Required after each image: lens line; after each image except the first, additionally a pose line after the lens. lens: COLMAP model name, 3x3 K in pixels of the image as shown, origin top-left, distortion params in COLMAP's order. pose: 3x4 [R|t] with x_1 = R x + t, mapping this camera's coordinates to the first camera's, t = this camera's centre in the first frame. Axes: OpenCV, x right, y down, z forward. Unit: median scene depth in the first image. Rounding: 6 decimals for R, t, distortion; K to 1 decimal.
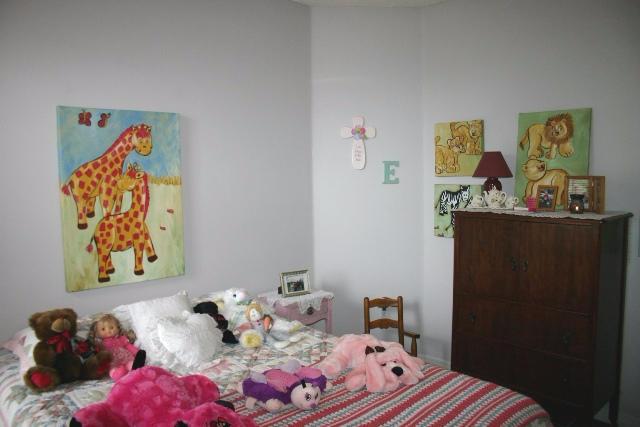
lens RADIAL K [[511.4, 0, 320.0], [0, 511.4, 213.5], [0, 0, 1]] dist [-0.164986, 0.167562]
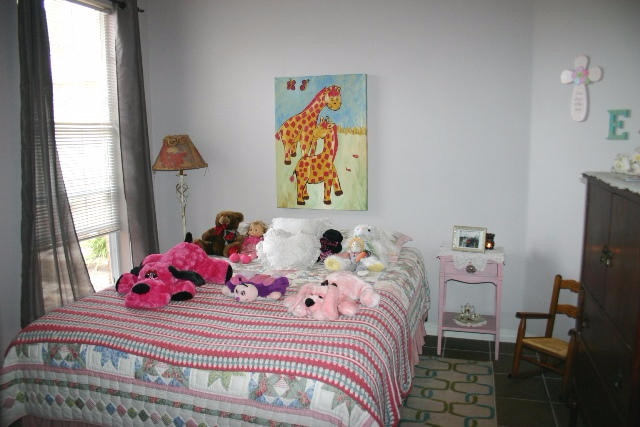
lens RADIAL K [[511.4, 0, 320.0], [0, 511.4, 213.5], [0, 0, 1]] dist [-0.164986, 0.167562]
pose [[0.504453, 0.137135, -0.852480, 0.766380], [-0.065998, 0.990543, 0.120290, -0.010566], [0.860913, -0.004418, 0.508733, 0.323781]]
